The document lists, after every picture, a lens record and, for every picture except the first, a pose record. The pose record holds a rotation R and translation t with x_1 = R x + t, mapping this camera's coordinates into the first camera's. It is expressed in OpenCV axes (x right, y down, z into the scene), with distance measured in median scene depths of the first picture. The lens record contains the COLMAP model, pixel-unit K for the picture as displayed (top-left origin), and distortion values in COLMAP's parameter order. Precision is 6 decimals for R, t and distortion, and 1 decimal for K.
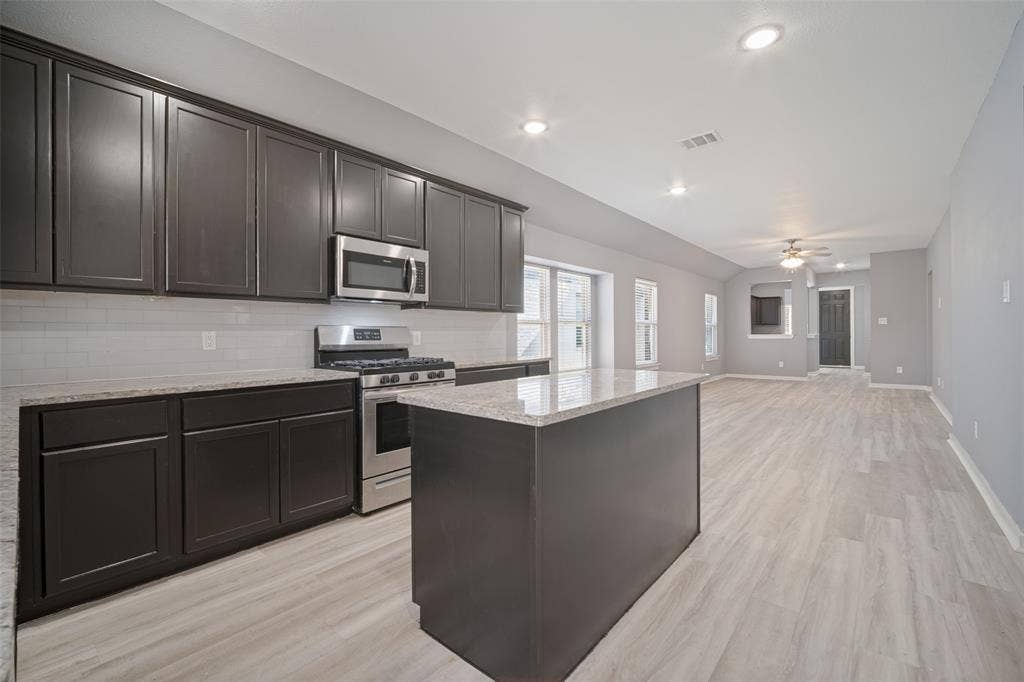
lens RADIAL K [[430.4, 0, 522.7], [0, 430.4, 331.7], [0, 0, 1]] dist [-0.003006, 0.001366]
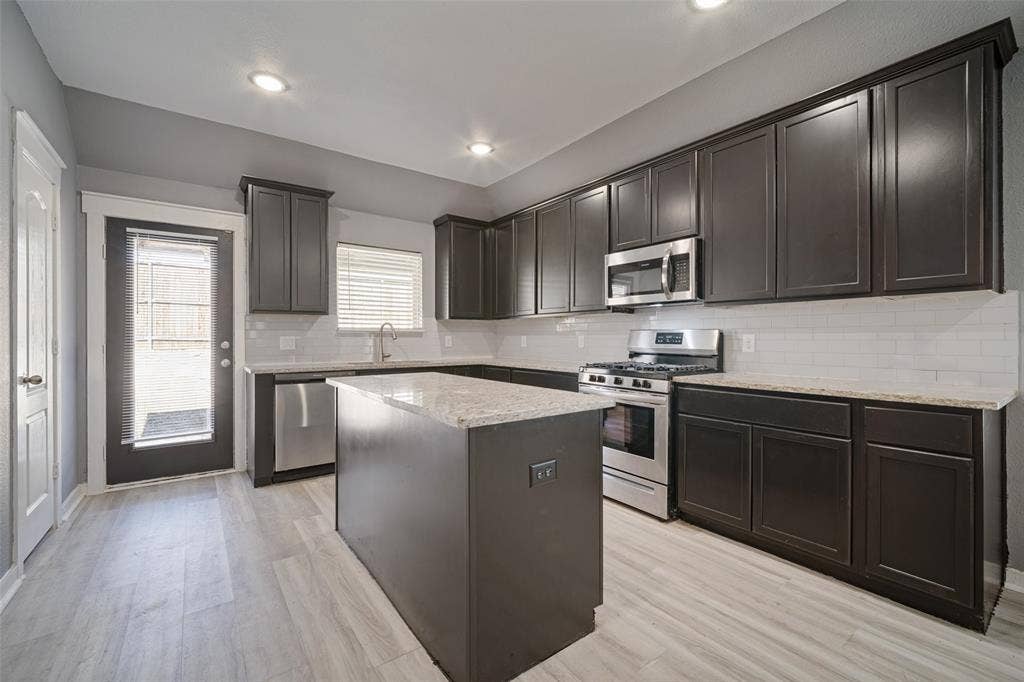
lens RADIAL K [[430.4, 0, 507.2], [0, 430.4, 338.5], [0, 0, 1]] dist [-0.003006, 0.001366]
pose [[-0.238173, 0.006746, -0.971199, 0.732306], [0.006048, 0.999967, 0.005463, -0.000629], [0.971204, -0.004573, -0.238206, 0.932219]]
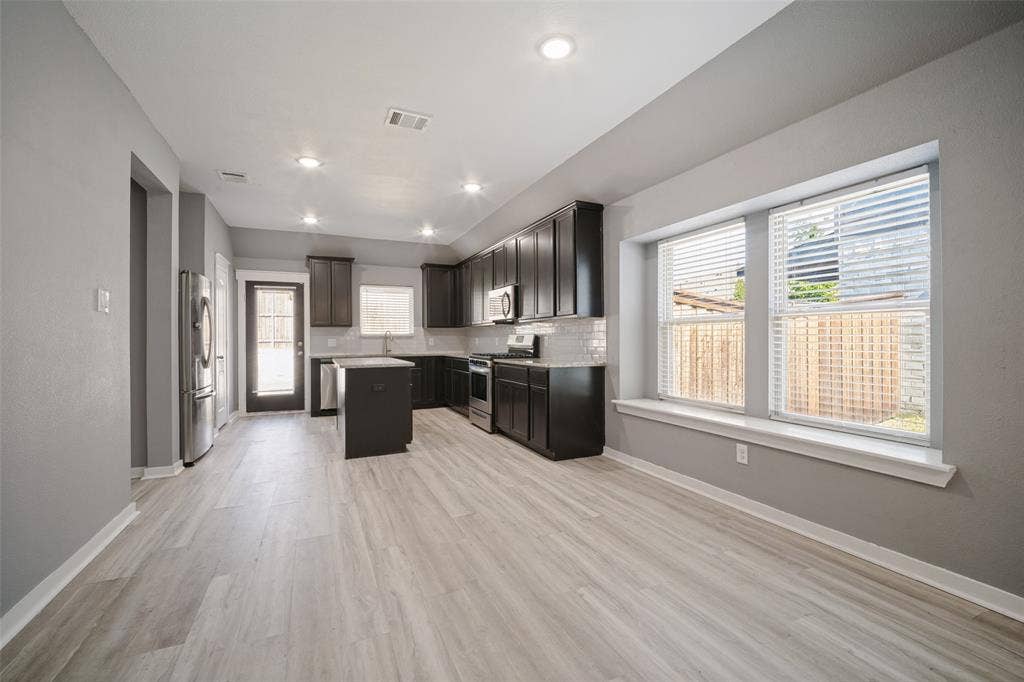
lens RADIAL K [[430.4, 0, 505.9], [0, 430.4, 337.0], [0, 0, 1]] dist [-0.003006, 0.001366]
pose [[-0.437589, 0.003673, -0.899168, 1.293303], [0.012962, 0.999914, -0.002224, 0.002146], [0.899082, -0.012628, -0.437599, 1.813943]]
